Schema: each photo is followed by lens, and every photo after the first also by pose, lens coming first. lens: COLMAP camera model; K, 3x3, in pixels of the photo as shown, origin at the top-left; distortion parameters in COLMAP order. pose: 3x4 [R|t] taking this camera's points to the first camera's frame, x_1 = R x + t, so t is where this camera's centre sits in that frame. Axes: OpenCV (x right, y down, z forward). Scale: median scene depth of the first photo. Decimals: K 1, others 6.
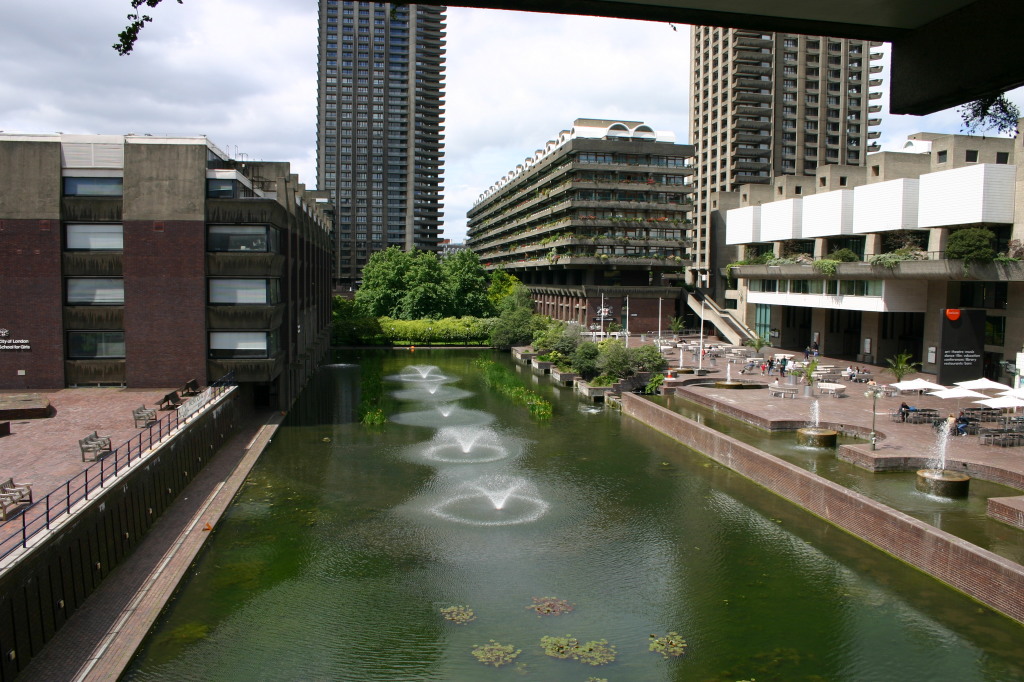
lens RADIAL K [[824.0, 0, 514.9], [0, 824.0, 344.3], [0, 0, 1]] dist [-0.150748, 0.129743]
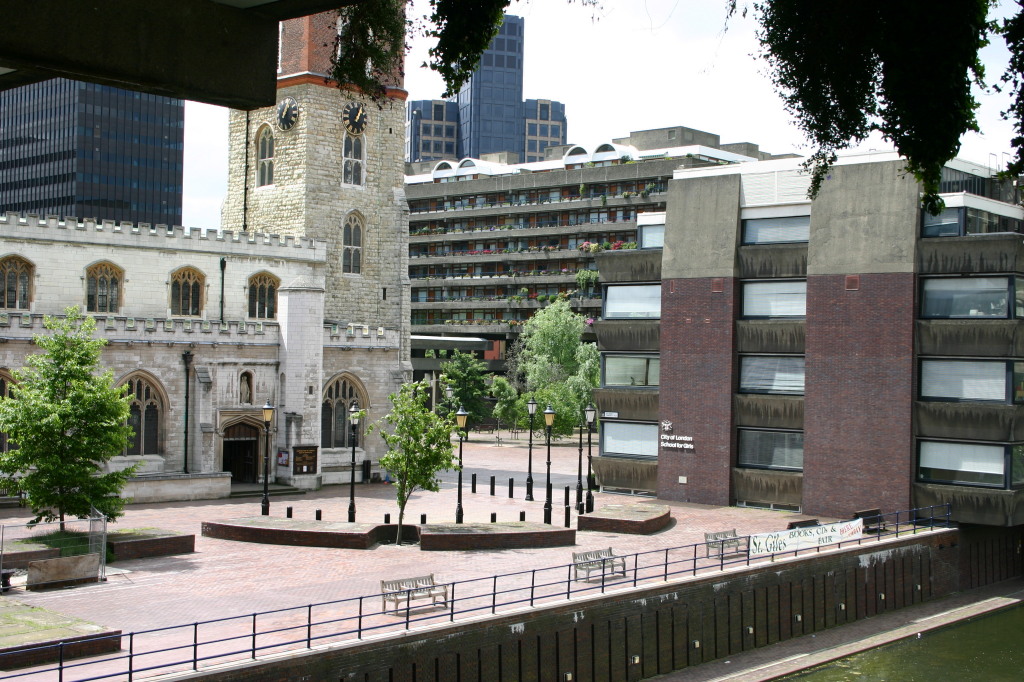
lens RADIAL K [[1386.8, 0, 508.8], [0, 1386.8, 346.0], [0, 0, 1]] dist [0.004126, 0.000000]
pose [[0.616447, -0.000979, -0.787396, 0.311617], [-0.074853, 0.995398, -0.059839, 0.000364], [0.783831, 0.095827, 0.613536, 0.043854]]
